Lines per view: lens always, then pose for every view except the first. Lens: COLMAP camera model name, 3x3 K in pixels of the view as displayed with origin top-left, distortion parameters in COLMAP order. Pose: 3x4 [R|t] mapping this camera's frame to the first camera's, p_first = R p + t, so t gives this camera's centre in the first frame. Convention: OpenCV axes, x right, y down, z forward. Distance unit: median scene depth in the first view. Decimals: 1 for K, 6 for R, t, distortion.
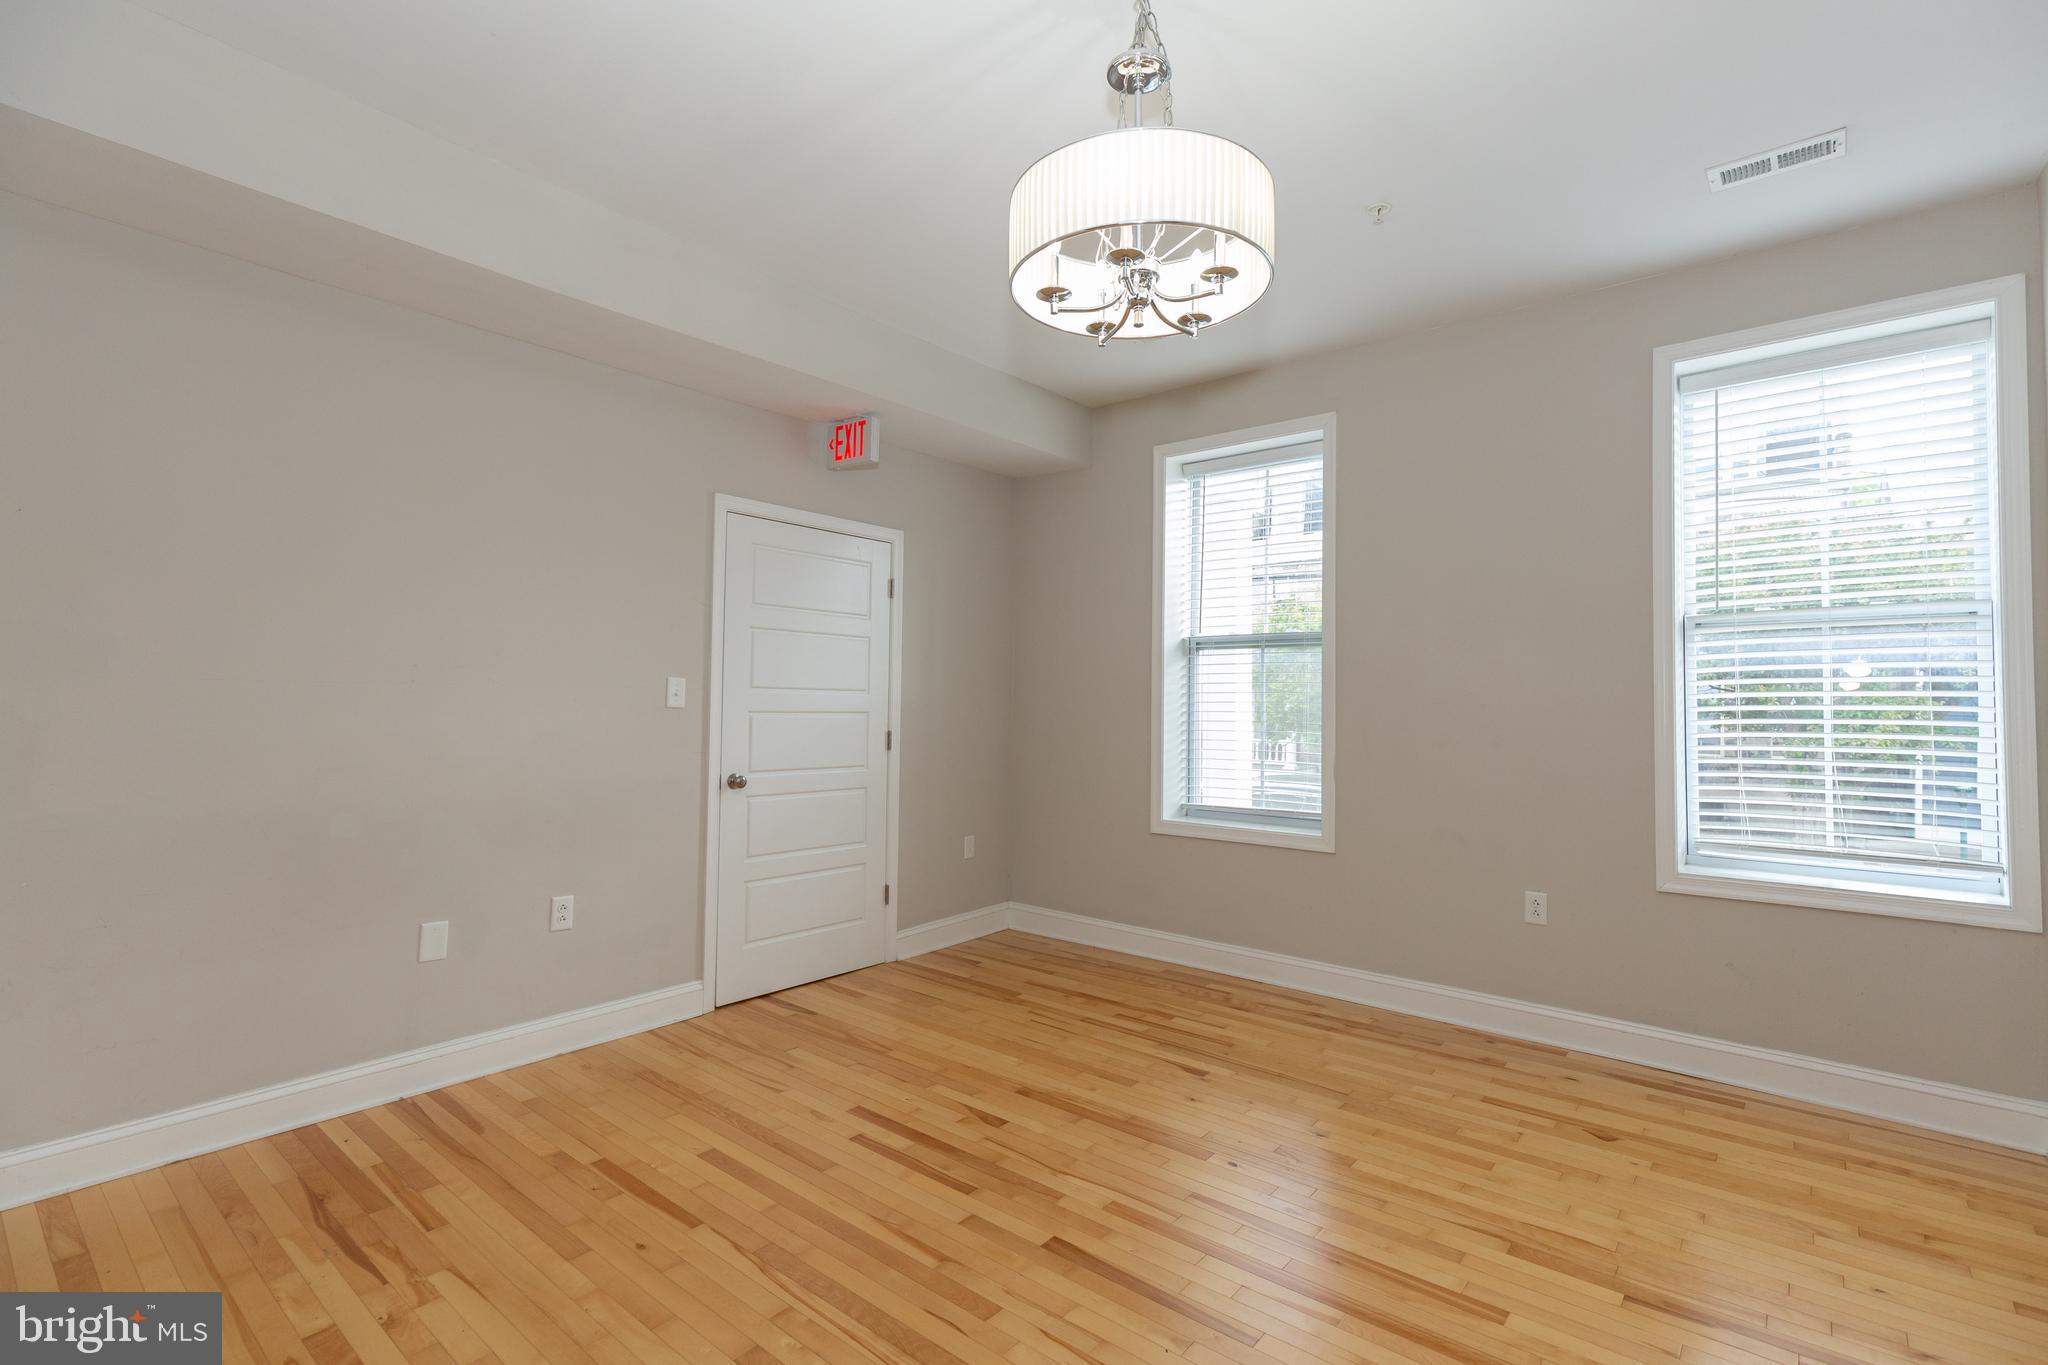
lens RADIAL K [[936.4, 0, 1023.3], [0, 936.4, 677.8], [0, 0, 1]] dist [0.001257, -0.000187]
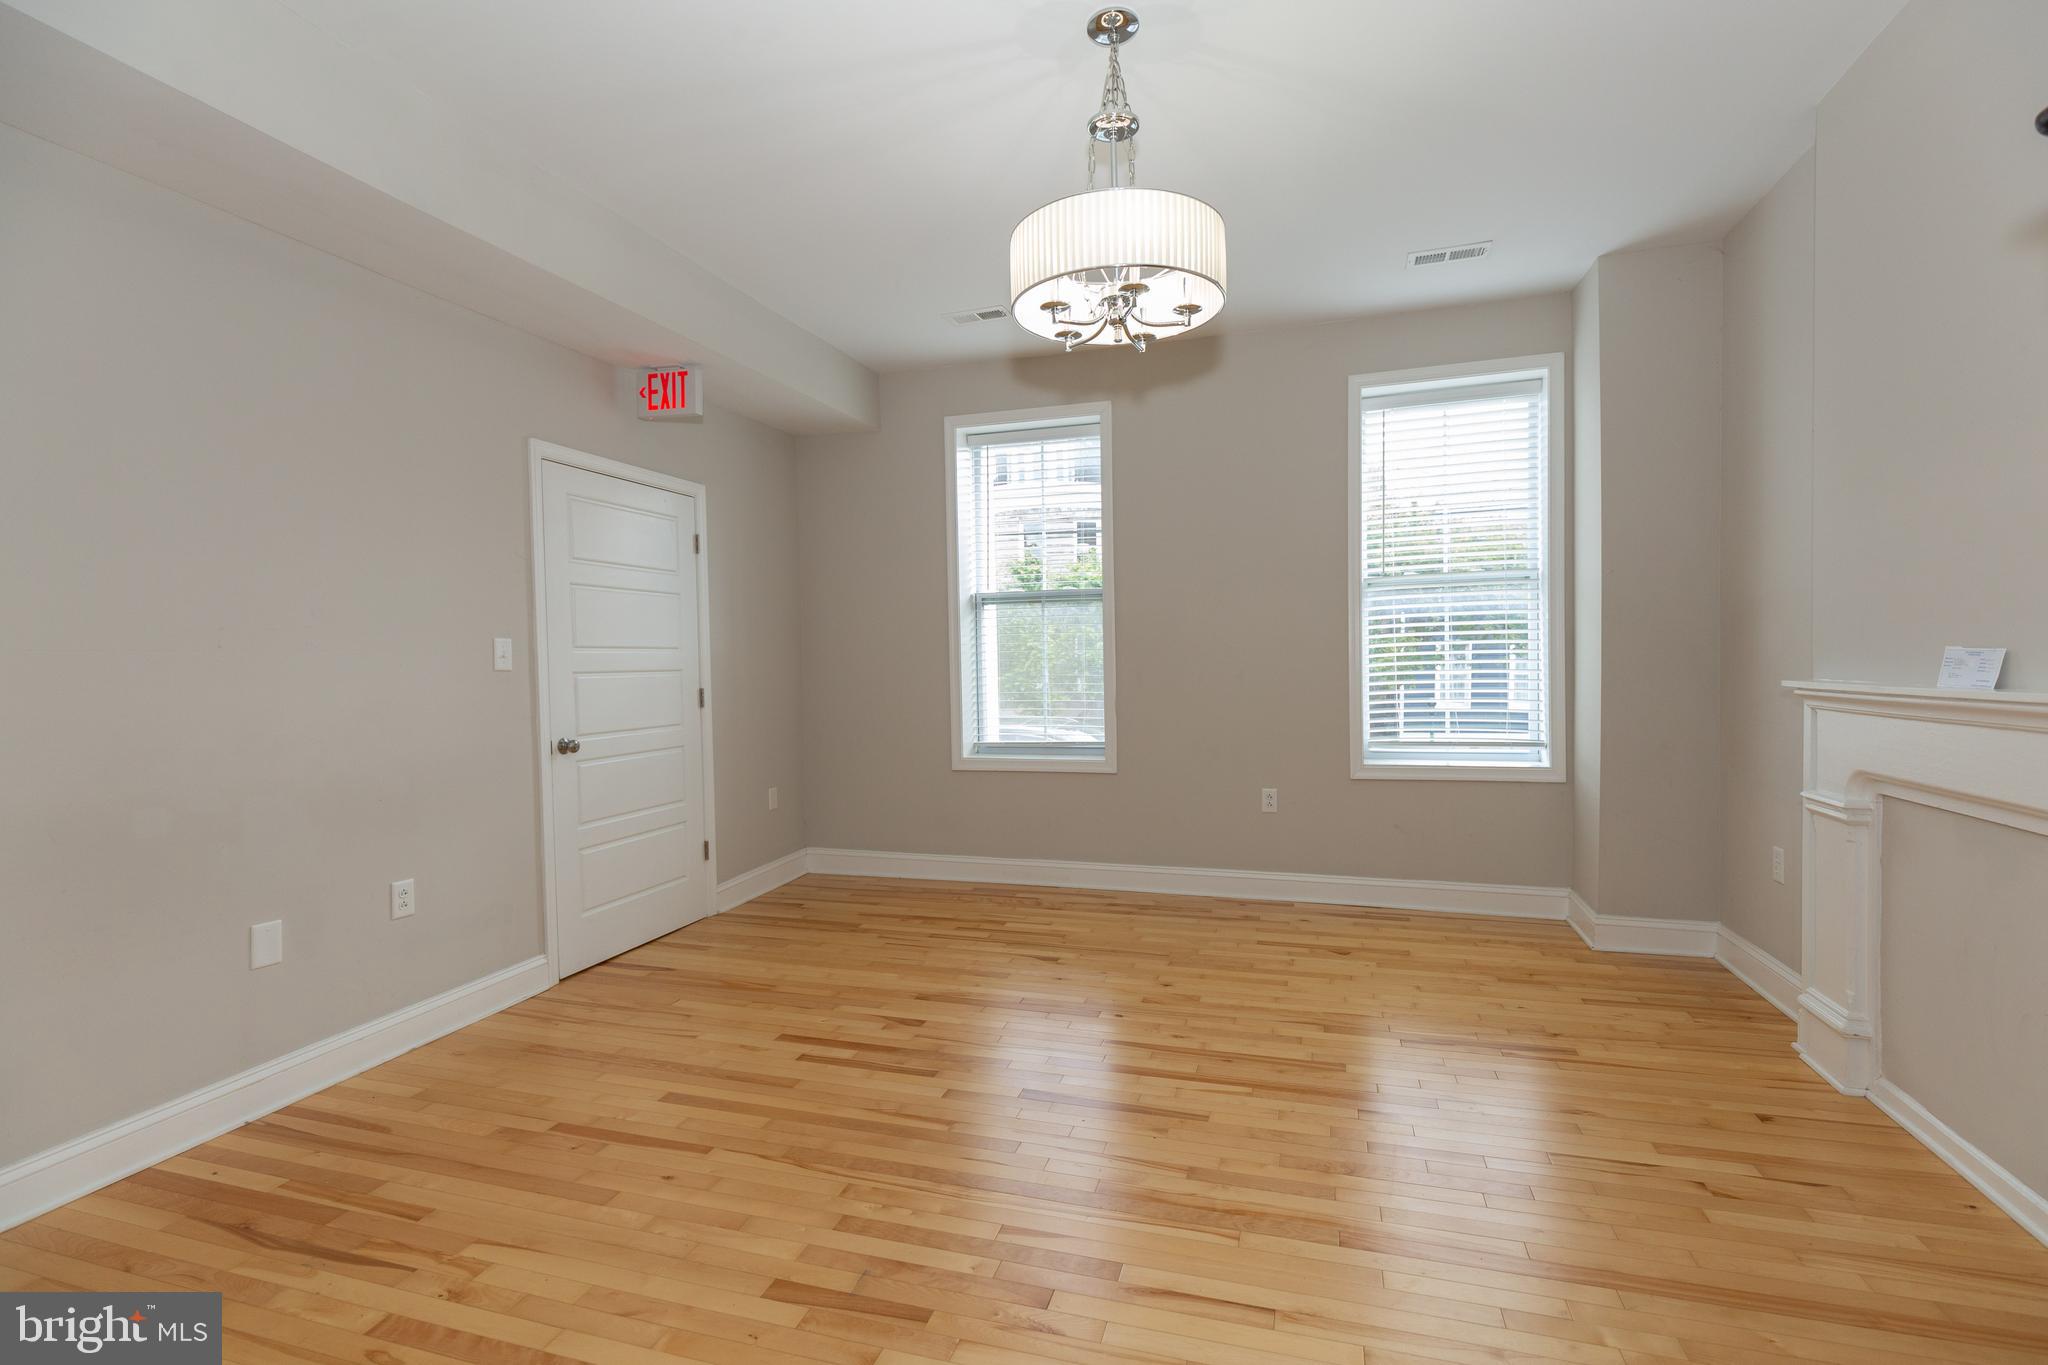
lens RADIAL K [[920.5, 0, 1033.8], [0, 920.5, 689.7], [0, 0, 1]] dist [0.000981, -0.000518]
pose [[0.920684, -0.041323, 0.388115, -0.264171], [0.016724, 0.997643, 0.066549, -0.001273], [-0.389950, -0.054780, 0.919205, -0.051918]]
